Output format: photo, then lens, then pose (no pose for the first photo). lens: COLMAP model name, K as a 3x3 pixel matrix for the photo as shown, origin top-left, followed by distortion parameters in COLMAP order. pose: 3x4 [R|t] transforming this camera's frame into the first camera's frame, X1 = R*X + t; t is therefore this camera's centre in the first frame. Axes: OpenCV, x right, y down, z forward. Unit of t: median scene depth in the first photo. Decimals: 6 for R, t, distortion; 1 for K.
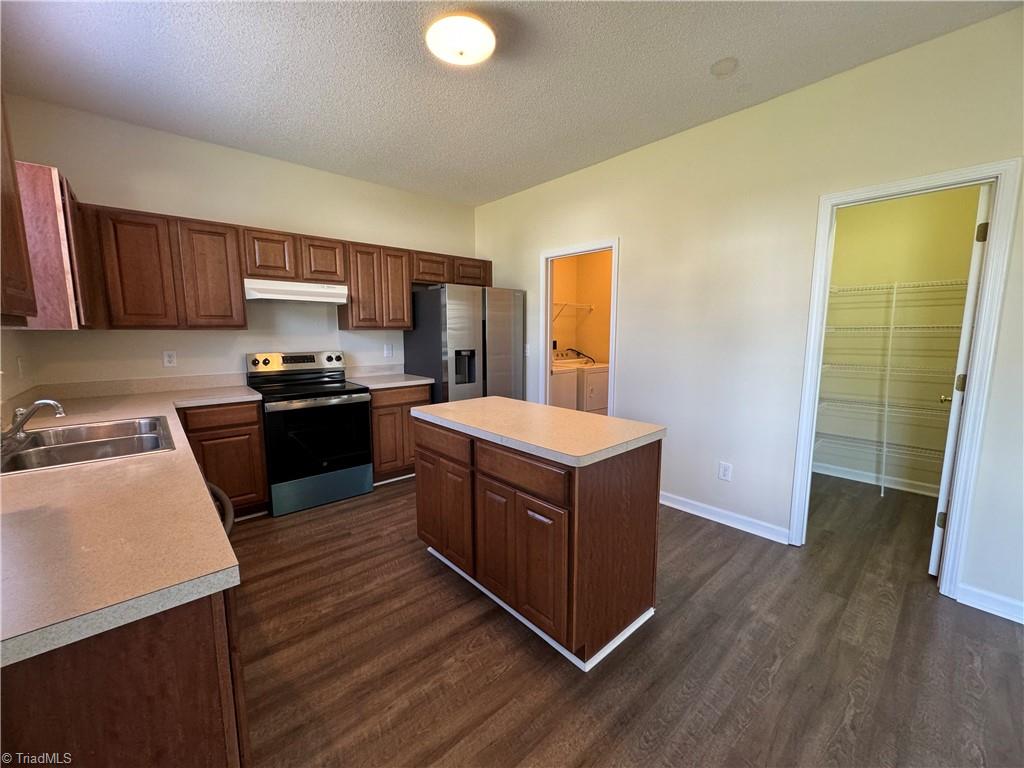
lens RADIAL K [[408.9, 0, 513.8], [0, 408.9, 383.2], [0, 0, 1]] dist [-0.001325, 0.000693]
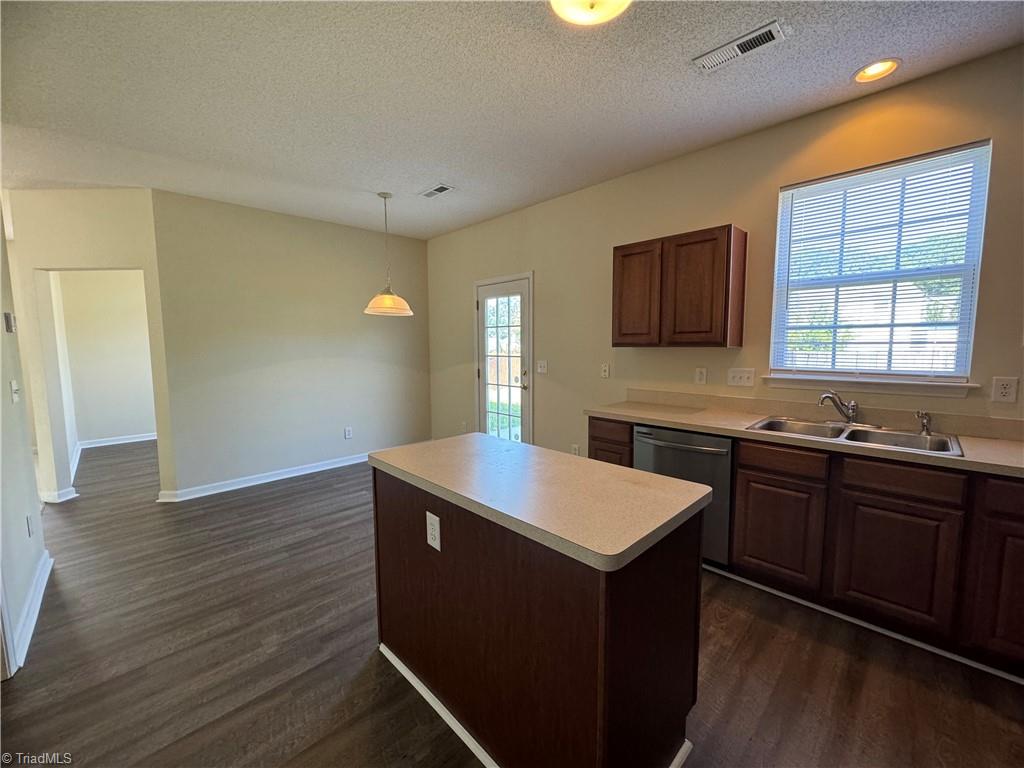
lens RADIAL K [[408.9, 0, 510.4], [0, 408.9, 385.1], [0, 0, 1]] dist [-0.001325, 0.000693]
pose [[-0.998795, 0.013378, -0.047216, 0.058733], [0.002214, 0.973430, 0.228973, -0.204286], [0.049025, 0.228593, -0.972287, 1.428997]]
